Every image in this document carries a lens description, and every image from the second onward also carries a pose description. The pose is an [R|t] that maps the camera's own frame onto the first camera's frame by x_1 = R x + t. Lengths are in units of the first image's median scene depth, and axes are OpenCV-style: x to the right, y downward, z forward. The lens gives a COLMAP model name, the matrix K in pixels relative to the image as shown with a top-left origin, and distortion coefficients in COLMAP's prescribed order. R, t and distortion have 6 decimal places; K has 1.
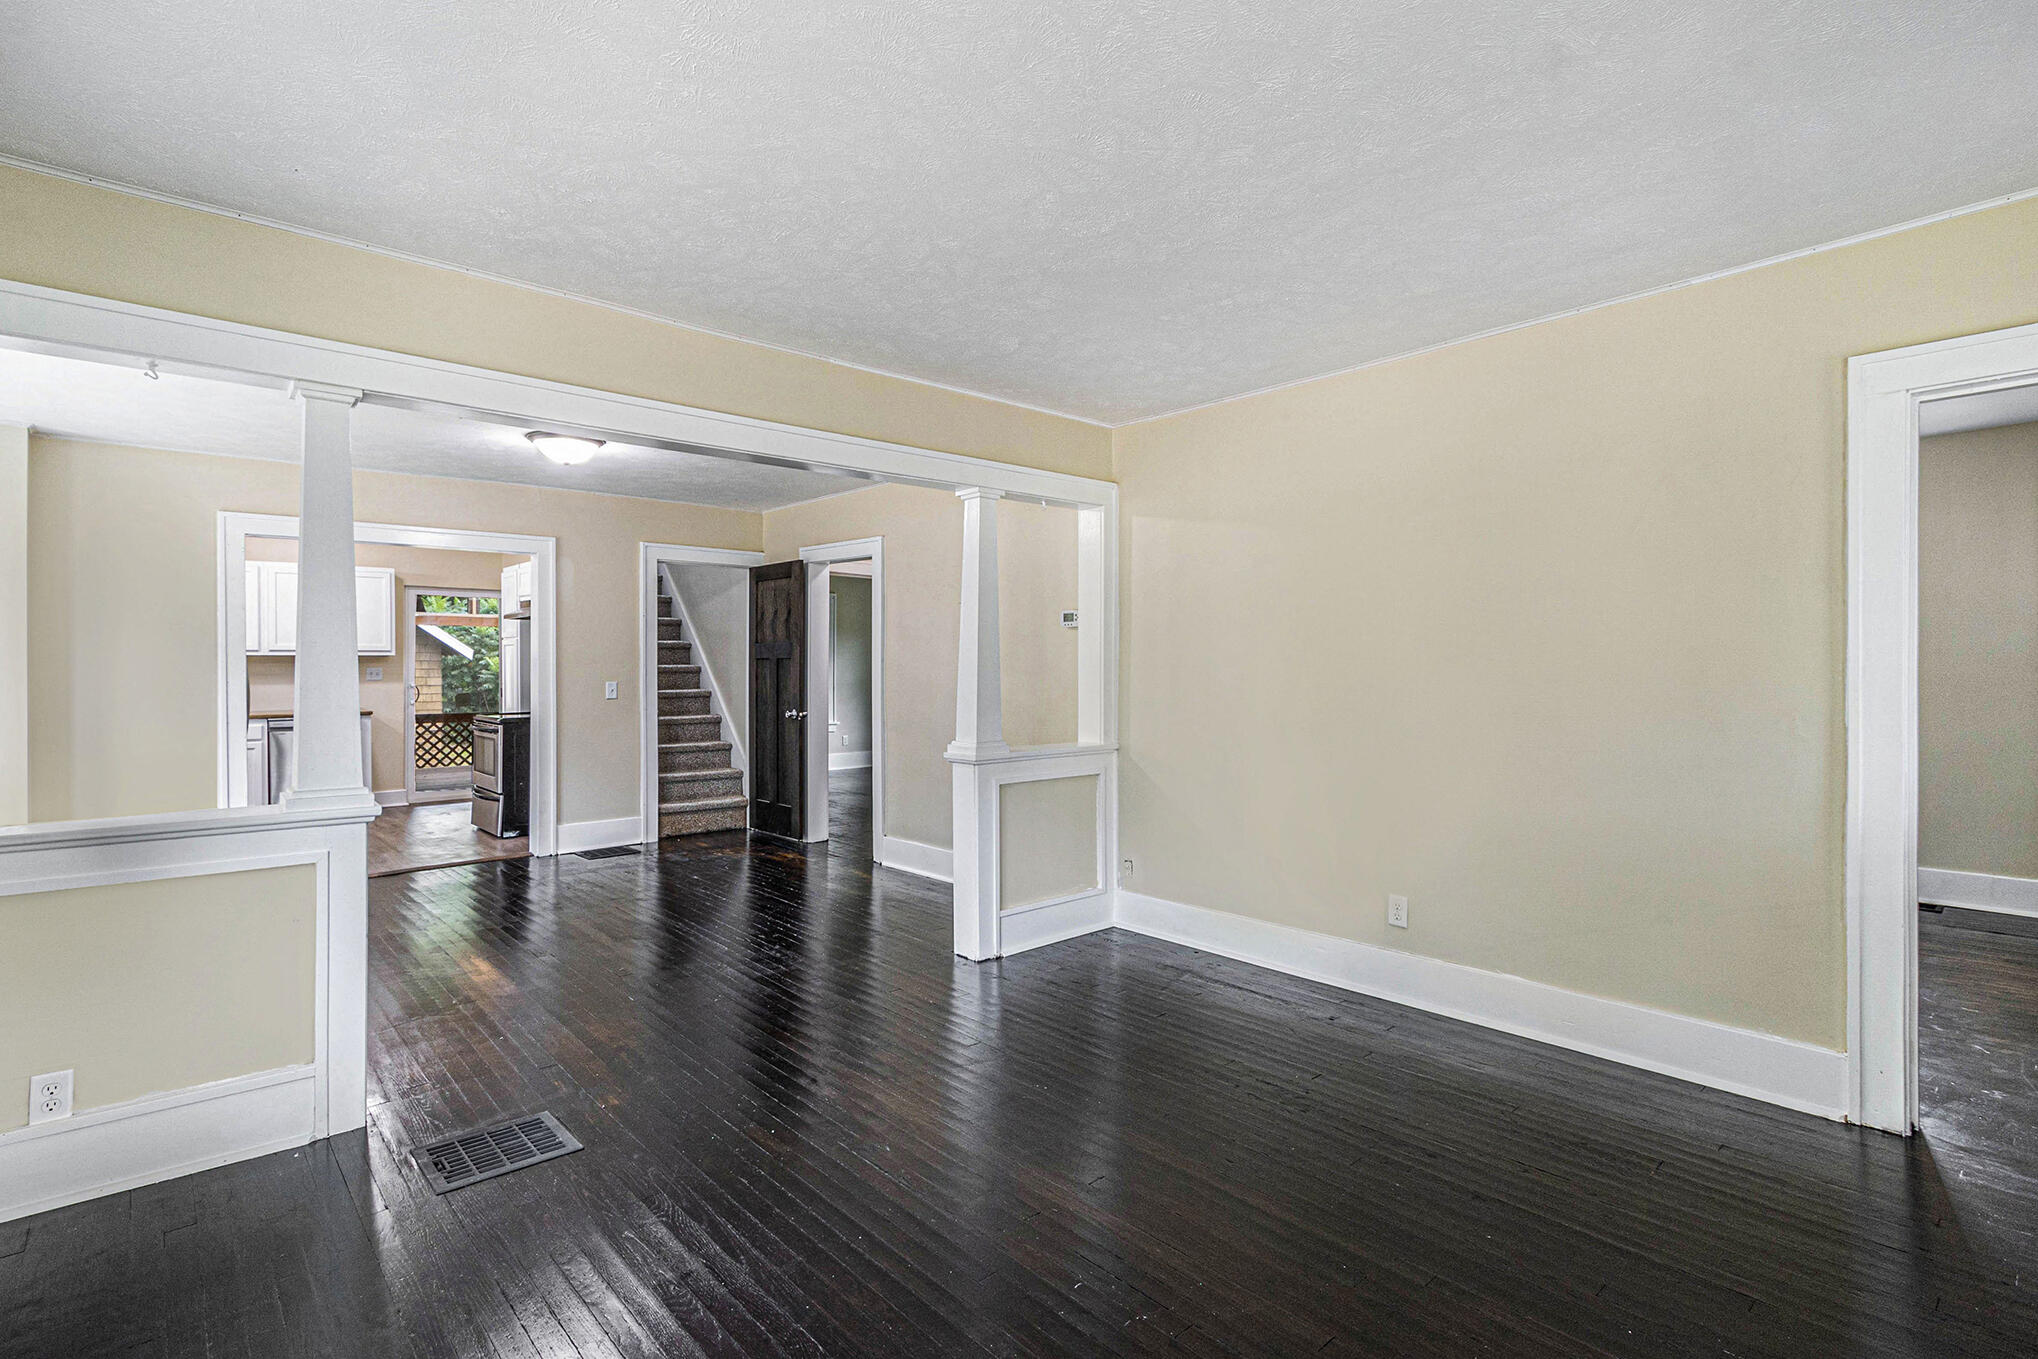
lens RADIAL K [[946.5, 0, 1012.9], [0, 946.5, 673.4], [0, 0, 1]] dist [0.001105, -0.000095]
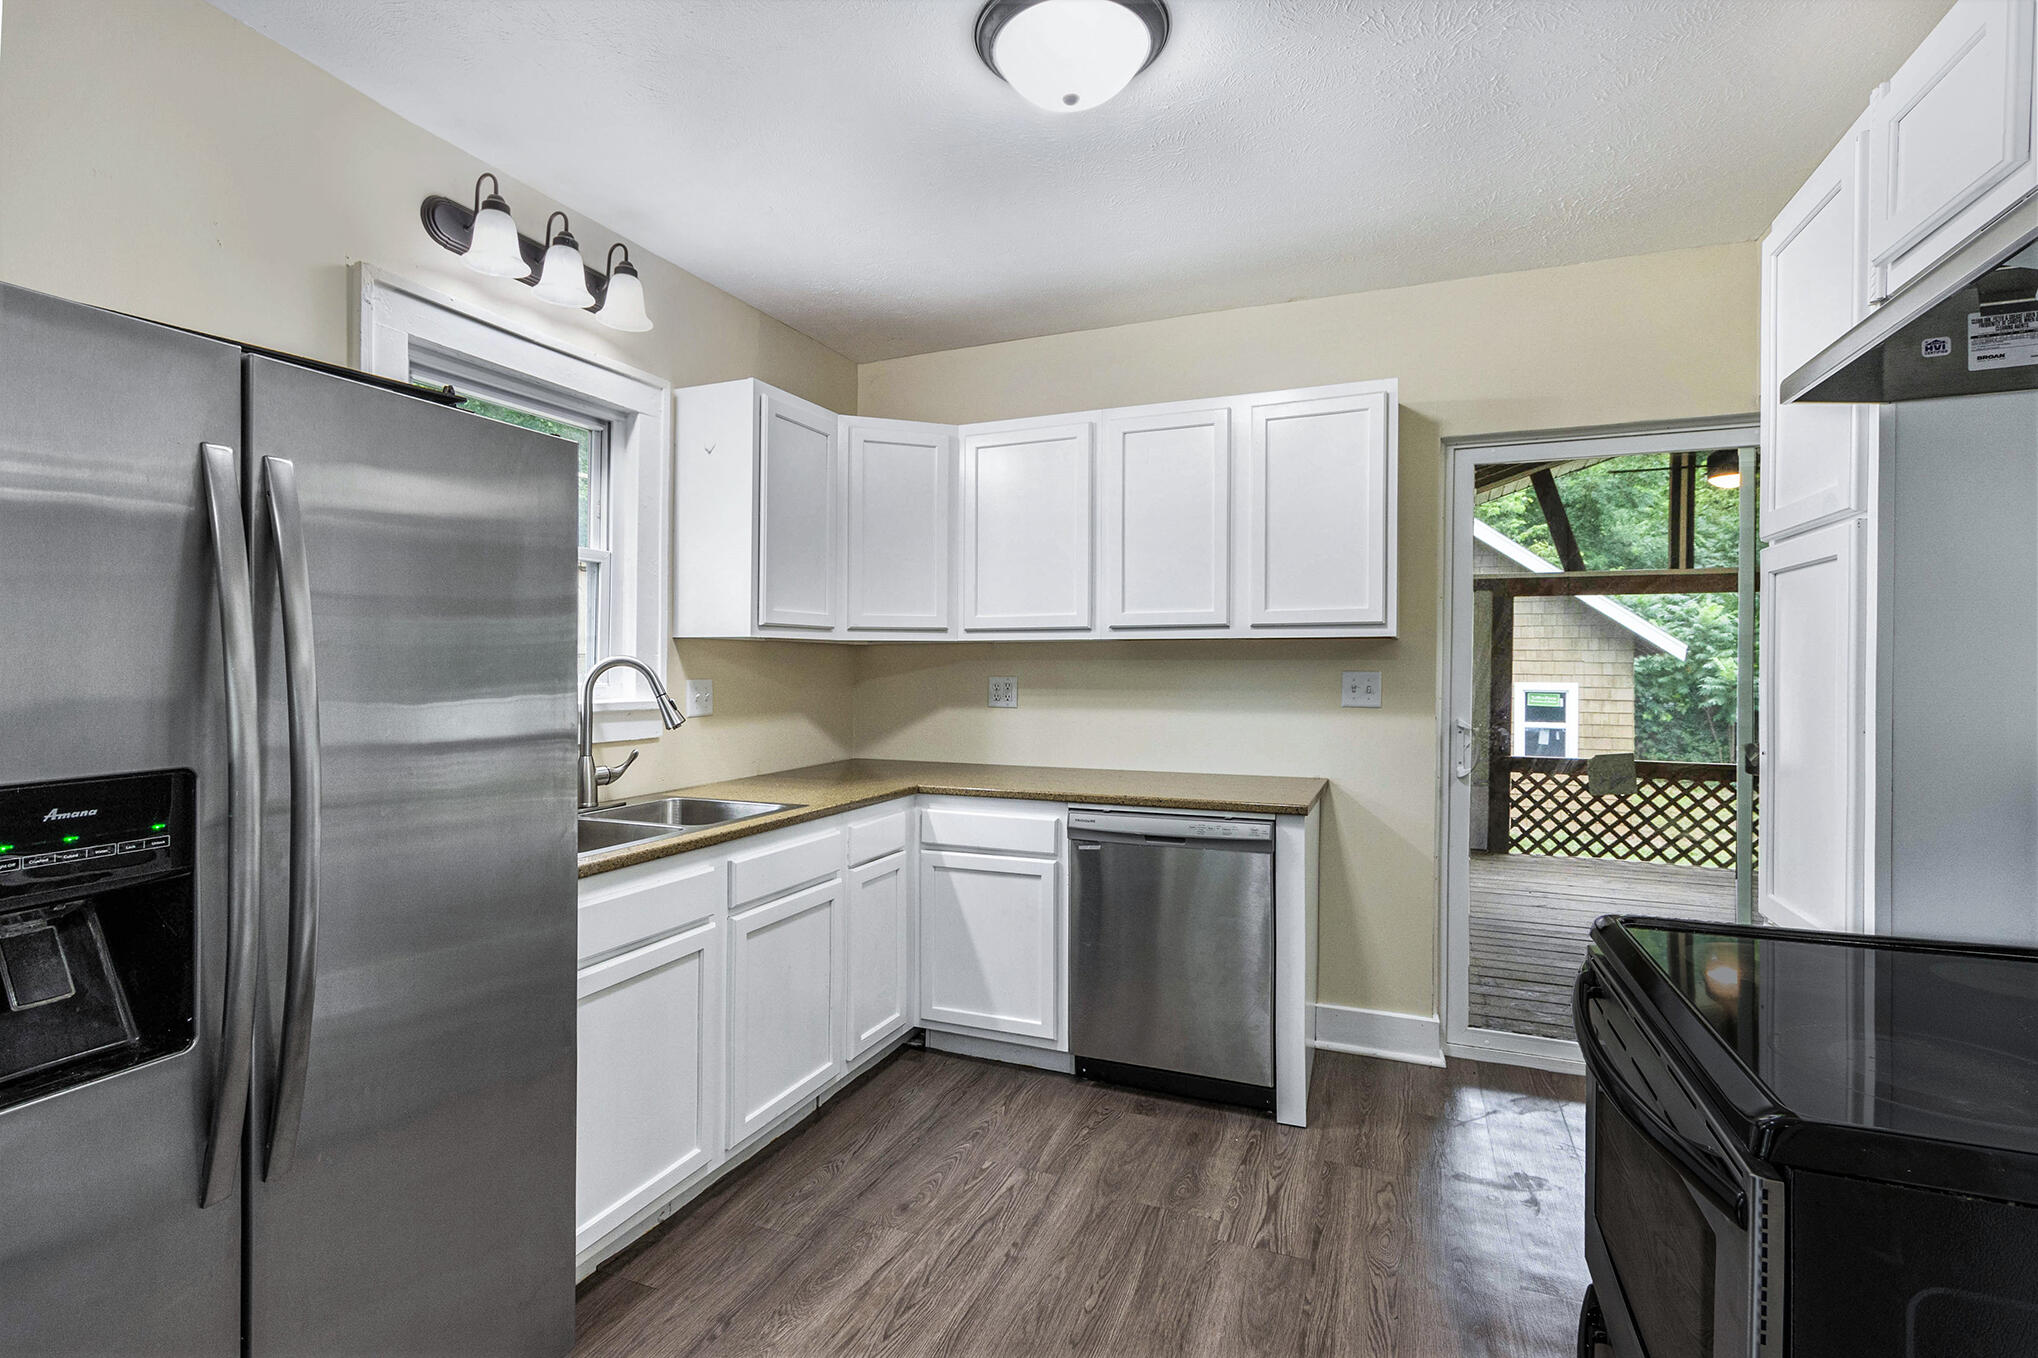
lens RADIAL K [[946.5, 0, 1012.6], [0, 946.5, 674.9], [0, 0, 1]] dist [0.001105, -0.000095]
pose [[0.410693, 0.014209, -0.911663, -0.176745], [-0.016976, 0.999824, 0.007935, -0.002737], [0.911616, 0.012217, 0.410862, 0.324163]]
